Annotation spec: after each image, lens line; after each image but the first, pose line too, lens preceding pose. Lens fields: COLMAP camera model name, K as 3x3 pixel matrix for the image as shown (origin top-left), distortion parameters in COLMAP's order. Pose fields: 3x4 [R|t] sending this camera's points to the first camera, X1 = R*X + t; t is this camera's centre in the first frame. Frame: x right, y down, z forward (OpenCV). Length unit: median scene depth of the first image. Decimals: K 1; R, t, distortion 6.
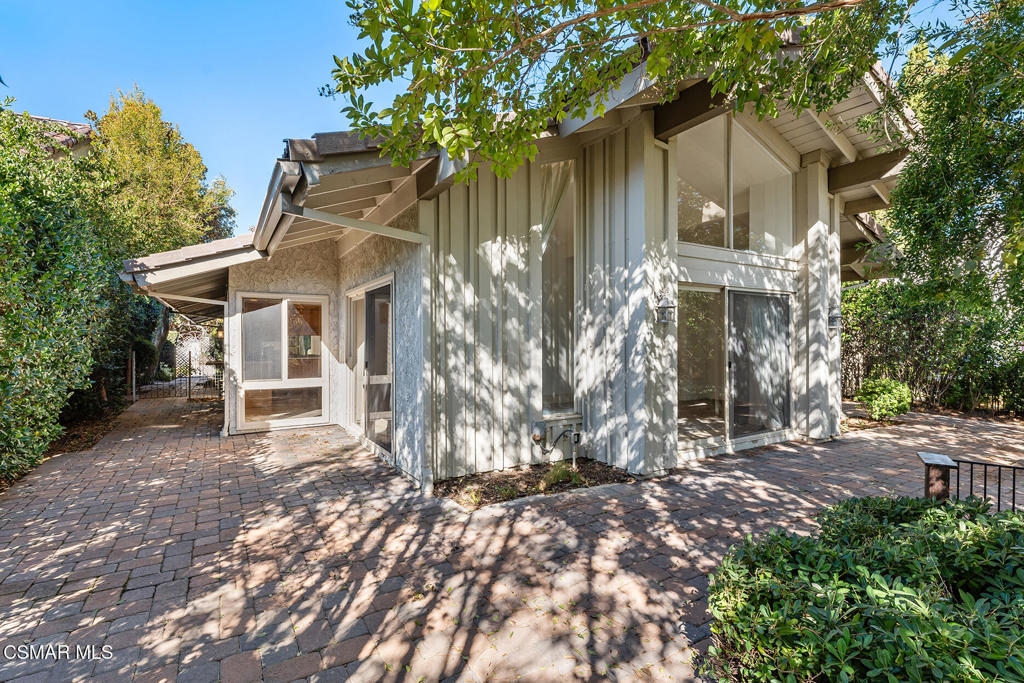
lens RADIAL K [[486.6, 0, 512.0], [0, 486.6, 341.5], [0, 0, 1]] dist [0.002941, 0.001035]
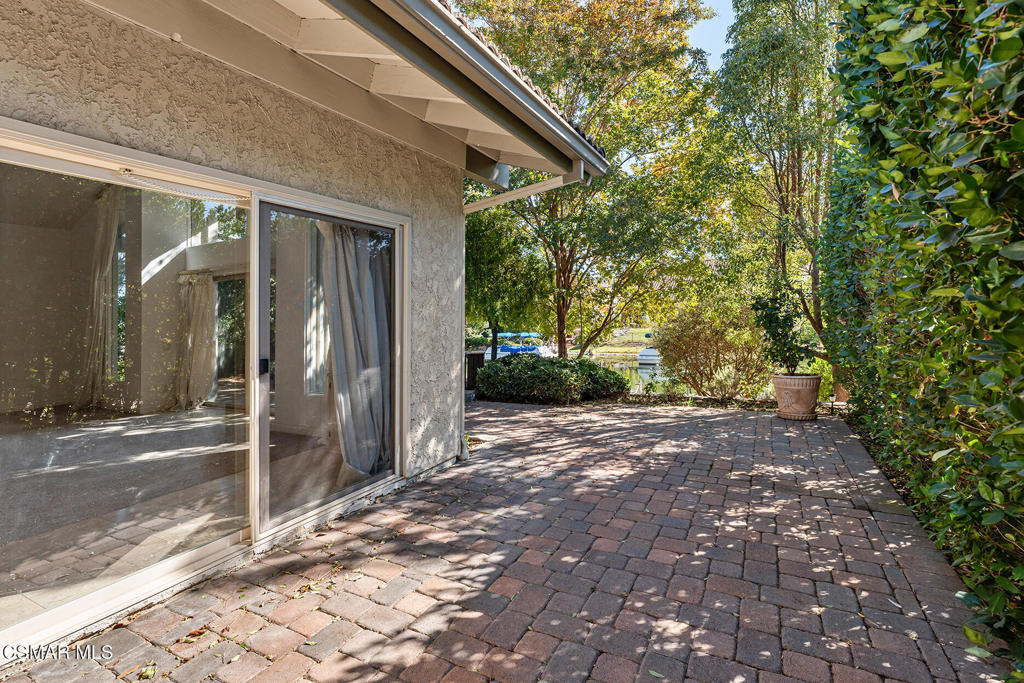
lens RADIAL K [[469.6, 0, 512.0], [0, 469.6, 341.5], [0, 0, 1]] dist [-0.000423, -0.000050]
pose [[-0.510661, -0.027017, 0.859358, -1.256773], [0.034382, 0.998065, 0.051808, 0.015804], [-0.859094, 0.056003, -0.508744, 1.647233]]
